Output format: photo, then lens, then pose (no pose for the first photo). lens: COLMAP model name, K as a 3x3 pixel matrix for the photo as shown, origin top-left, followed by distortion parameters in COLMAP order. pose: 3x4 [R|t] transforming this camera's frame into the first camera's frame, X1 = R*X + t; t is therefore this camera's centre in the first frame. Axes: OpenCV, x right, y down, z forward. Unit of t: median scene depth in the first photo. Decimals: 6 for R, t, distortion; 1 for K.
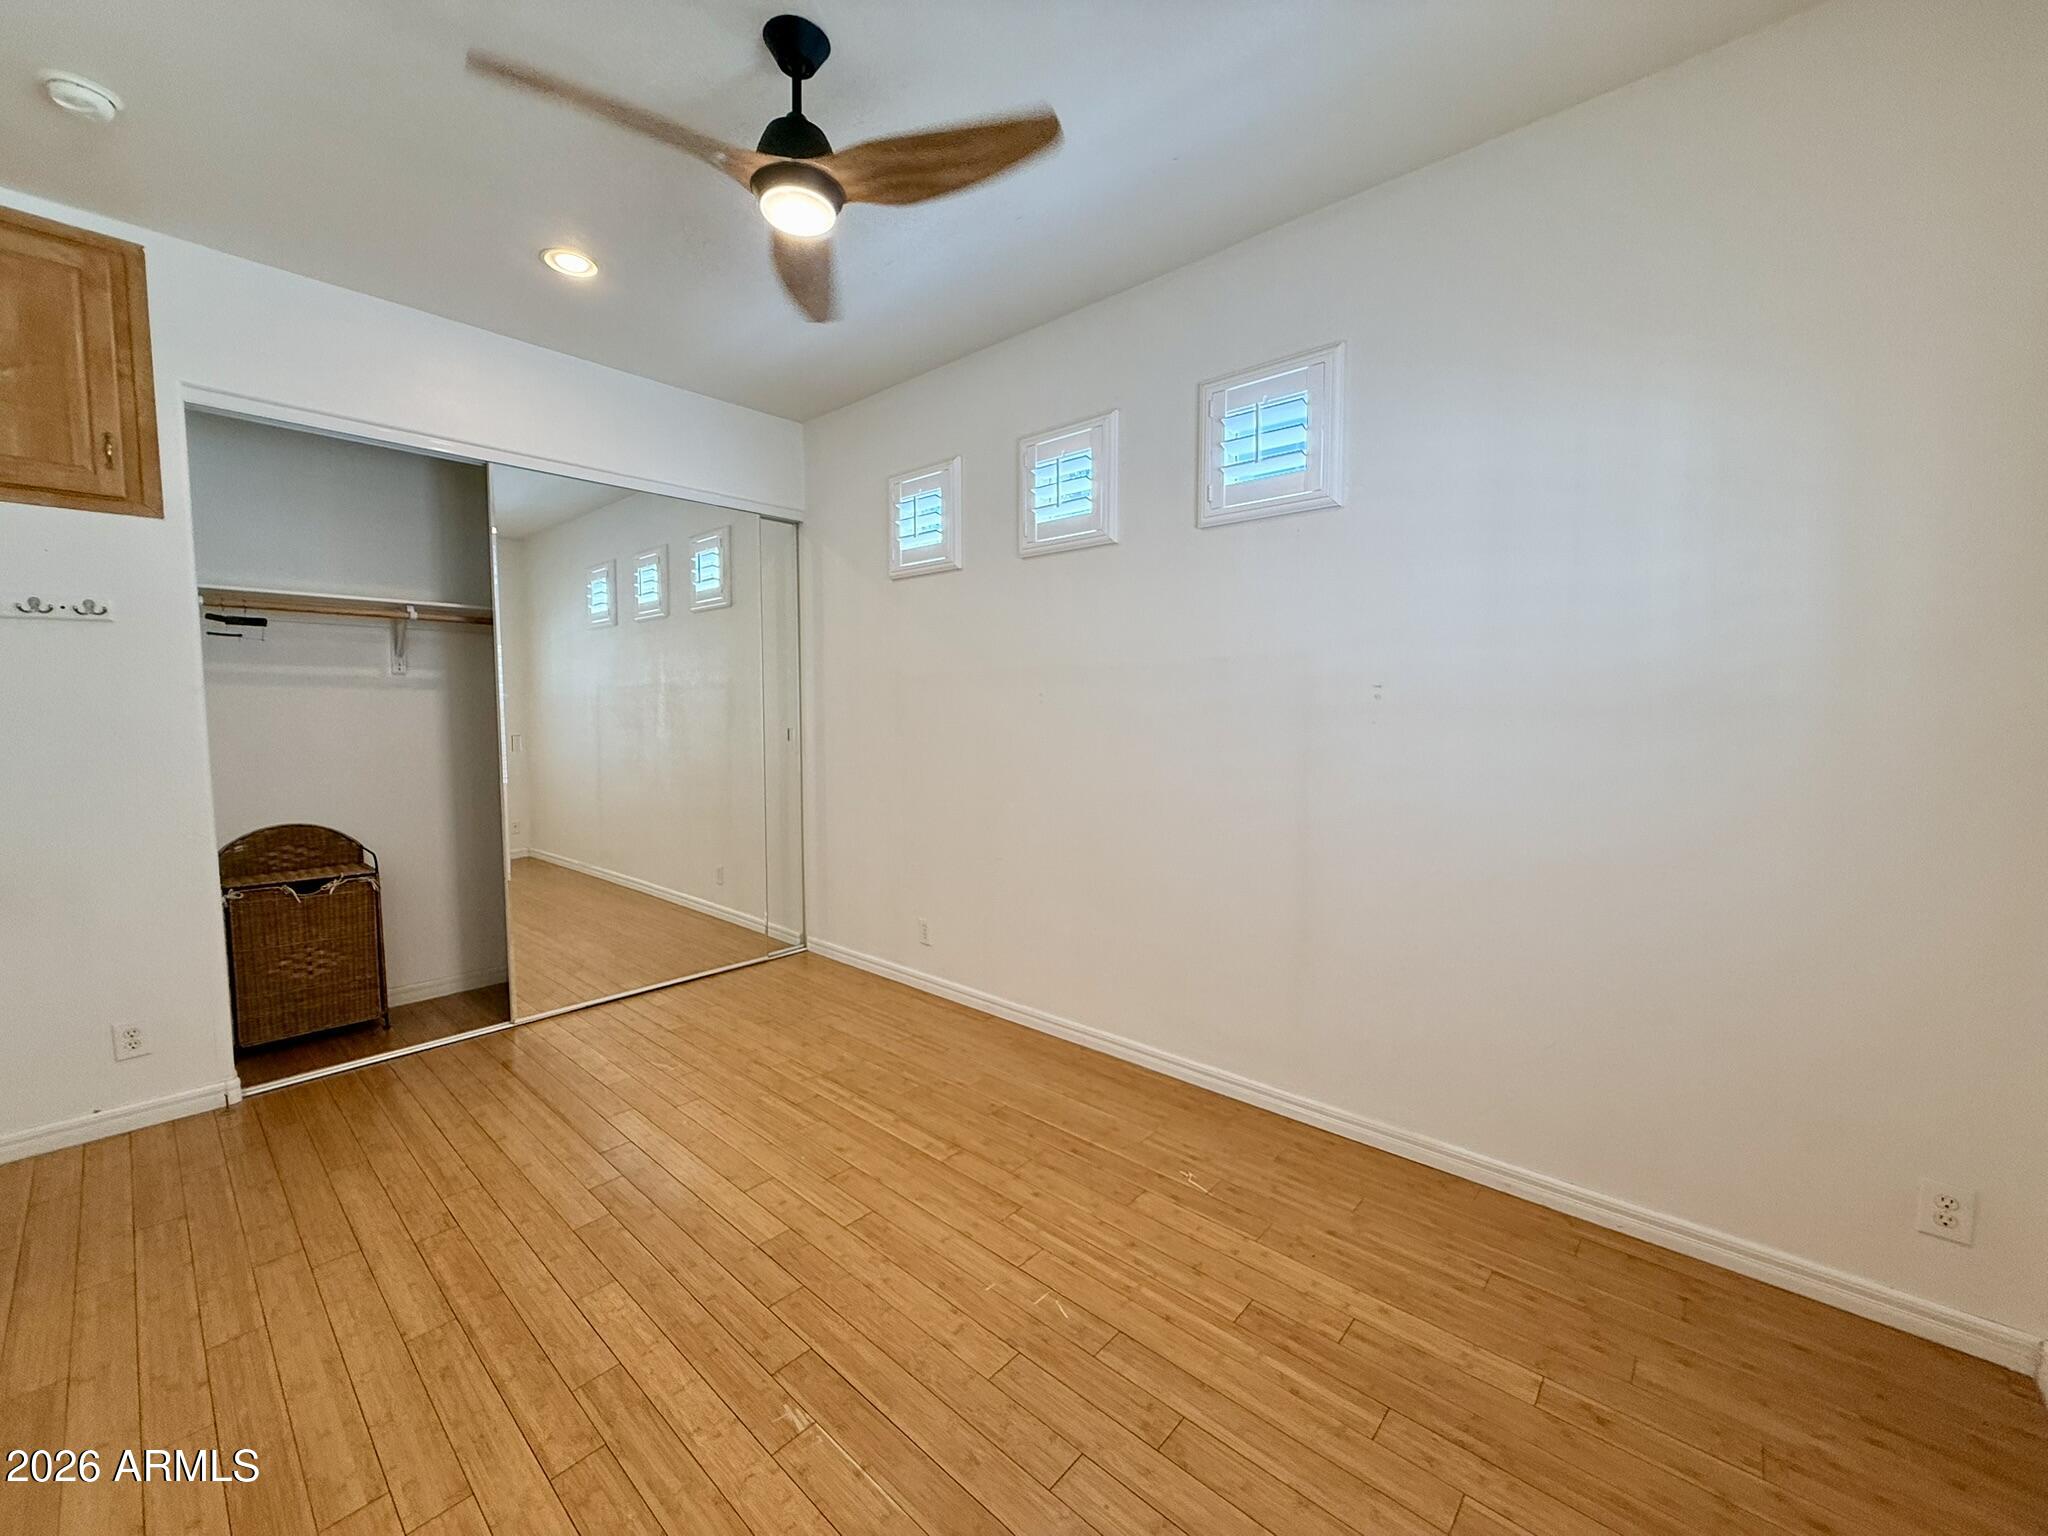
lens RADIAL K [[814.2, 0, 1019.9], [0, 814.2, 767.7], [0, 0, 1]] dist [0.000048, 0.000078]
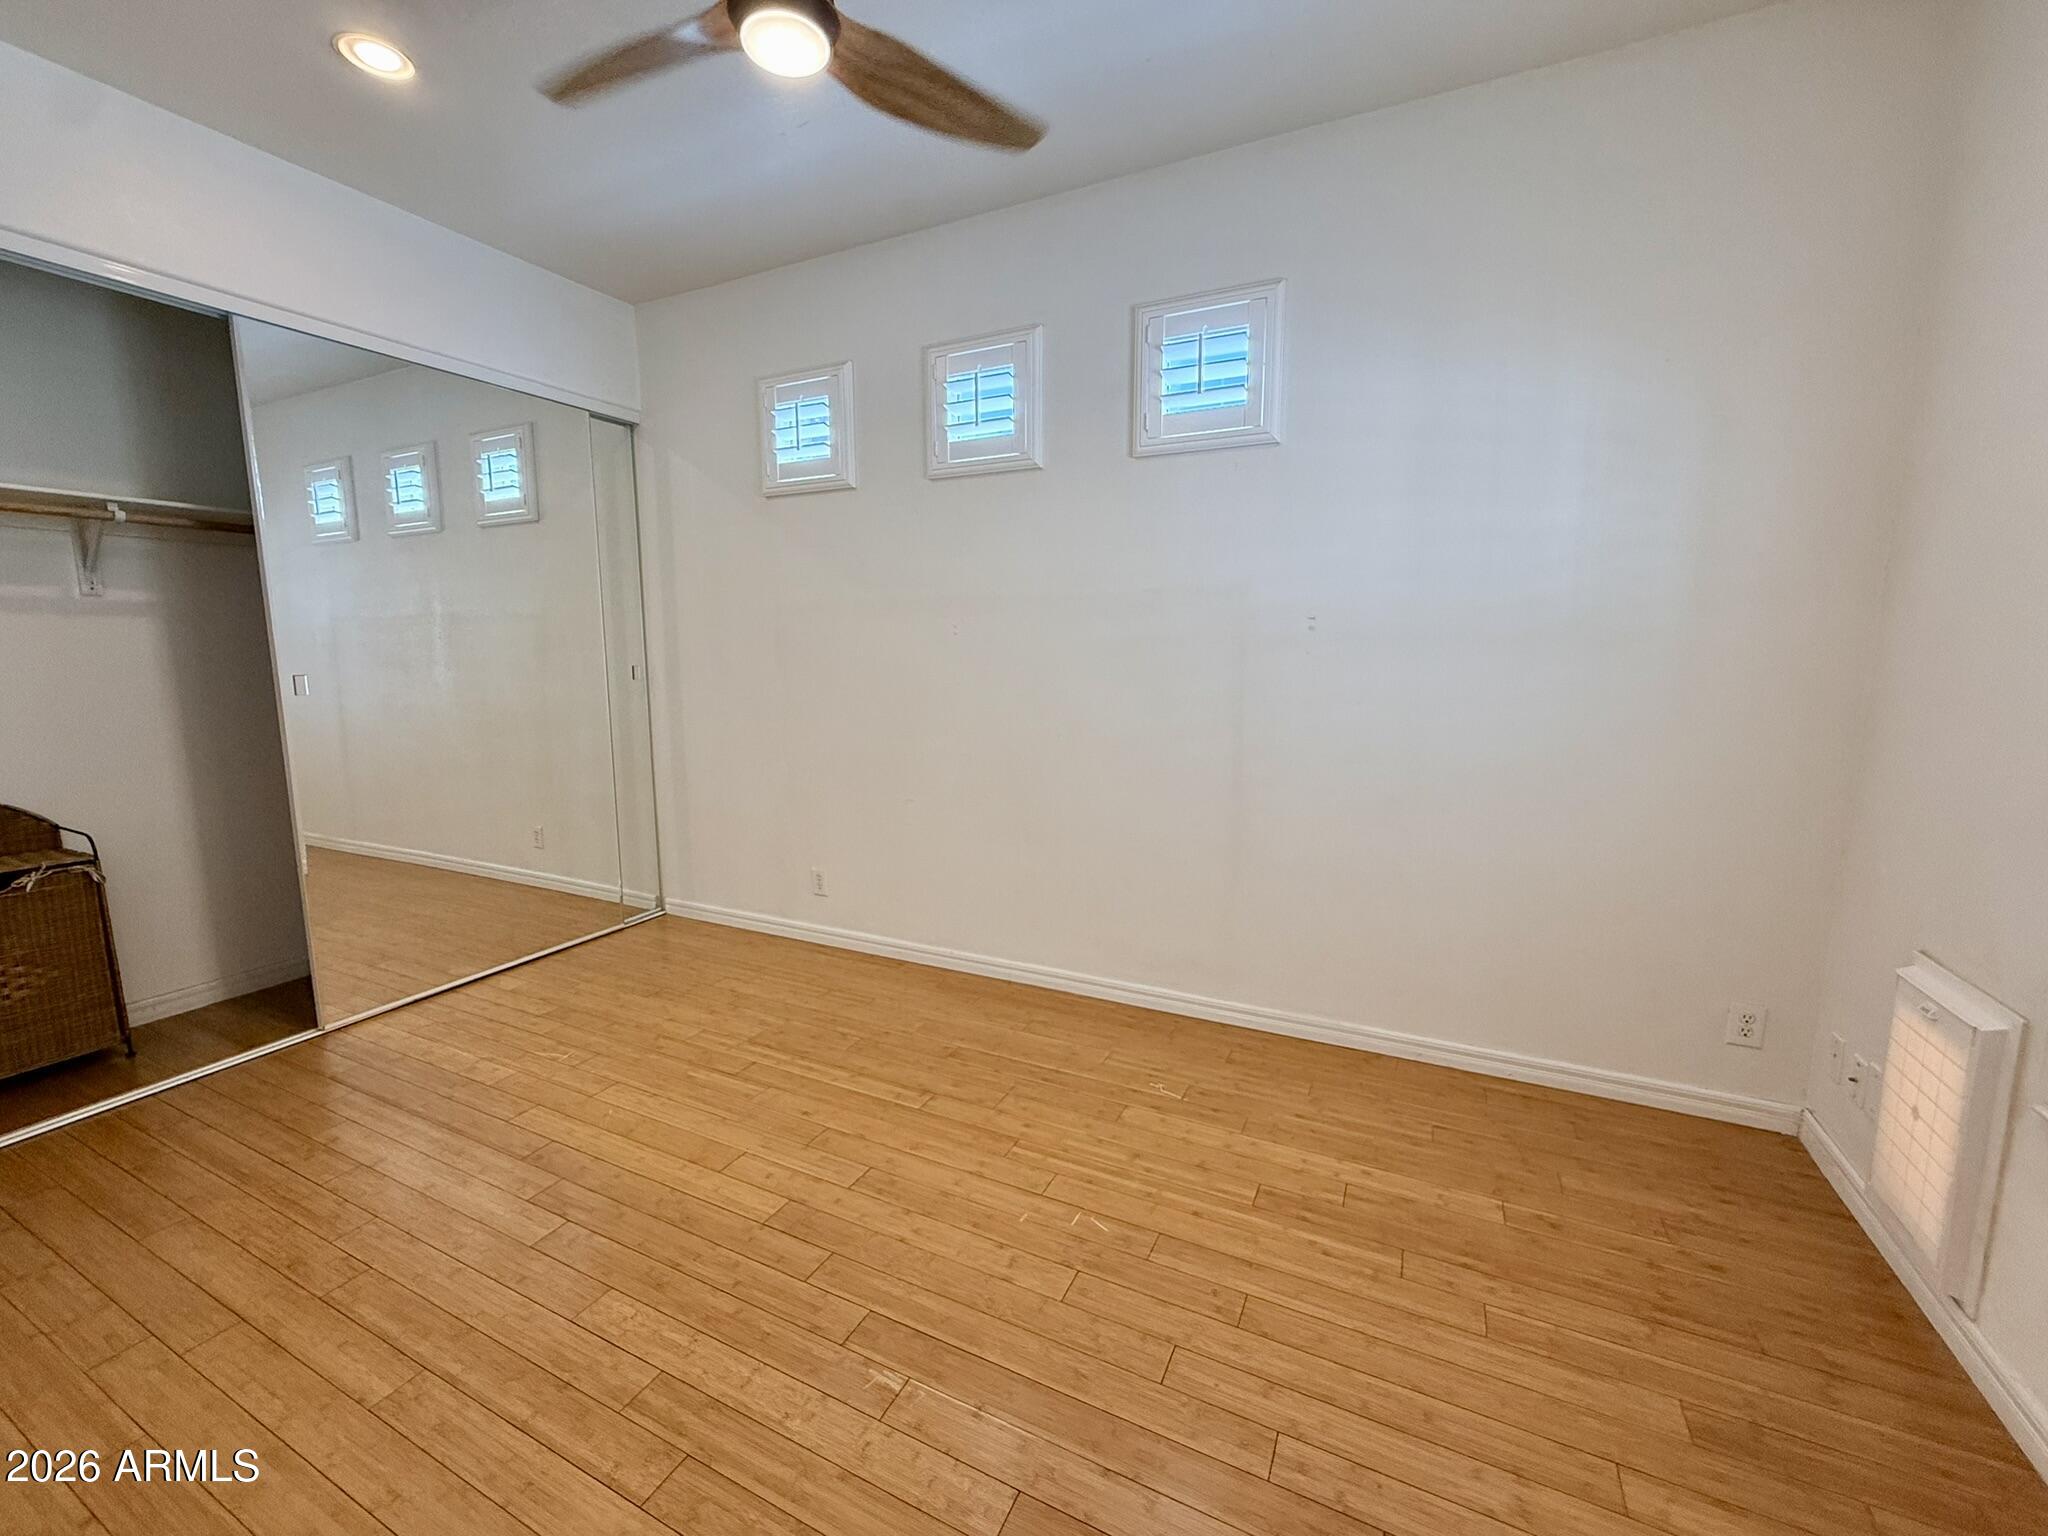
lens RADIAL K [[832.7, 0, 1021.8], [0, 832.7, 766.8], [0, 0, 1]] dist [-0.000455, 0.000217]
pose [[0.963344, -0.040238, 0.265236, -0.216818], [0.021372, 0.997056, 0.073636, 0.005840], [-0.267418, -0.065268, 0.961368, 0.037406]]
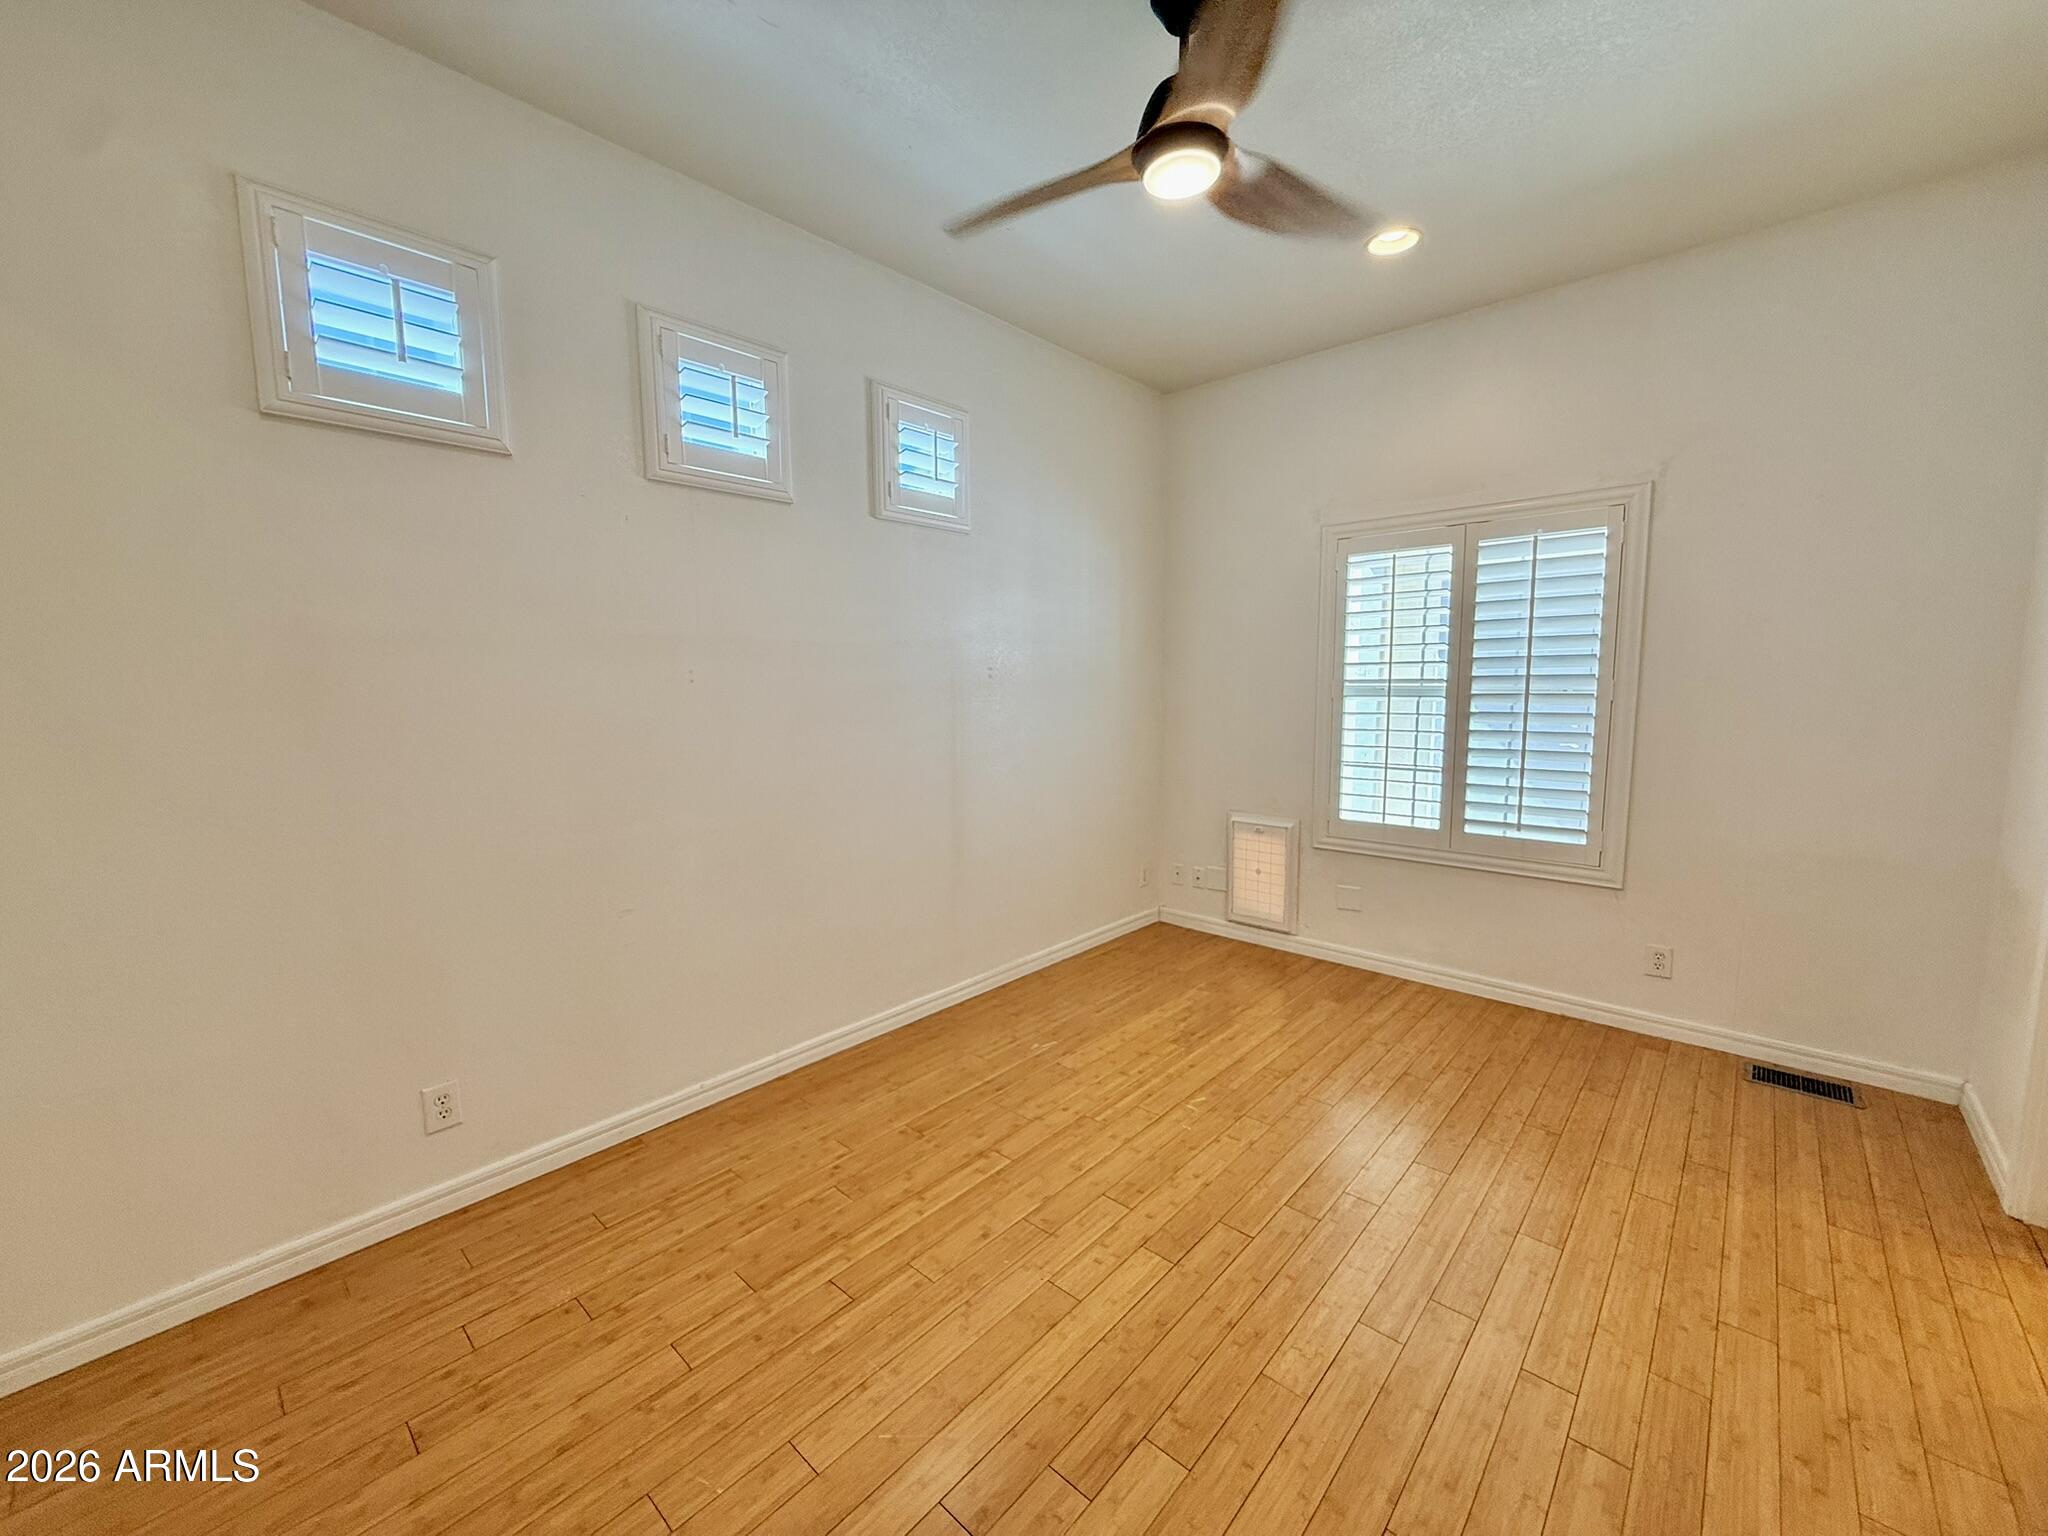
lens RADIAL K [[814.2, 0, 1019.9], [0, 814.2, 767.7], [0, 0, 1]] dist [0.000048, 0.000078]
pose [[0.007710, -0.112738, 0.993595, -0.963226], [0.080828, 0.990443, 0.111753, -0.080625], [-0.996698, 0.079449, 0.016748, 0.902979]]
